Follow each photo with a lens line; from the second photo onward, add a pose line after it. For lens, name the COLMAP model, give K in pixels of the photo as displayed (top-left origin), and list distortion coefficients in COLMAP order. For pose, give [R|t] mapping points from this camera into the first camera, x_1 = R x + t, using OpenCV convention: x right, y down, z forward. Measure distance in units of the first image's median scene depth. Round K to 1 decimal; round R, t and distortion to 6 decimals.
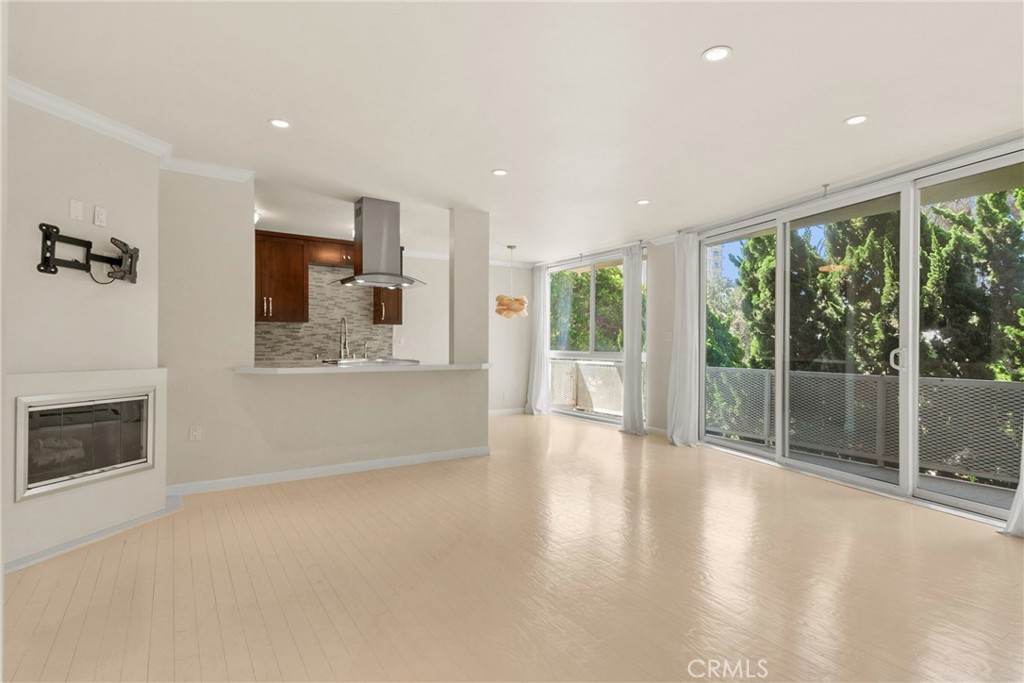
lens RADIAL K [[515.2, 0, 519.3], [0, 515.2, 342.9], [0, 0, 1]] dist [0.036474, -0.044928]
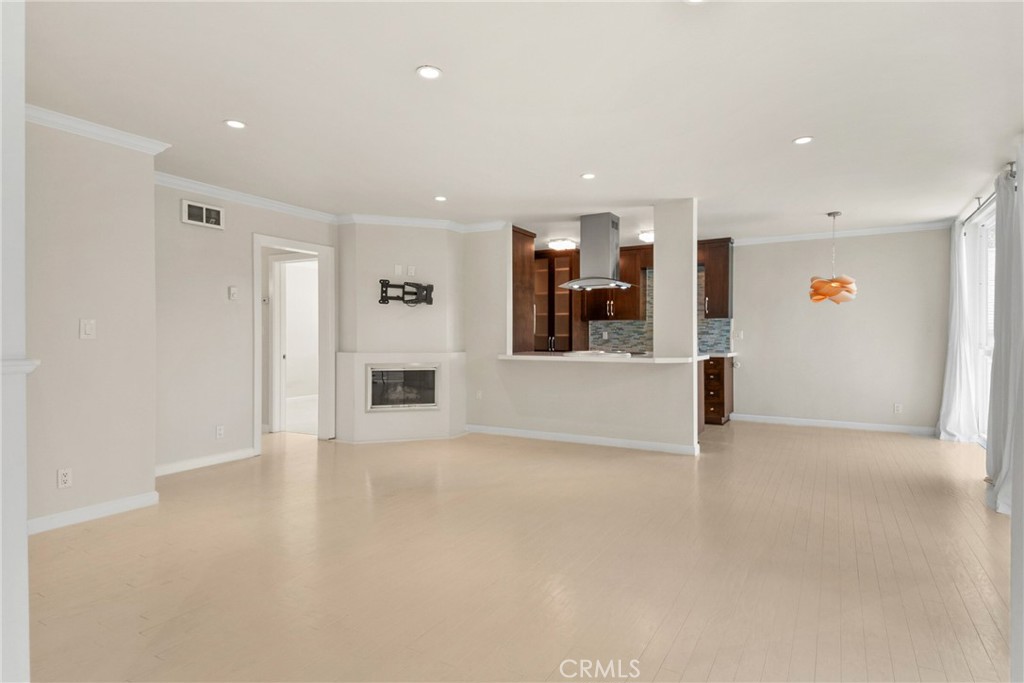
lens RADIAL K [[527.9, 0, 556.1], [0, 527.9, 339.9], [0, 0, 1]] dist [0.023713, -0.000016]
pose [[0.471607, 0.000733, -0.881809, 0.544221], [0.004440, 0.999985, 0.003205, 0.001529], [0.881798, -0.005427, 0.471597, 0.266141]]
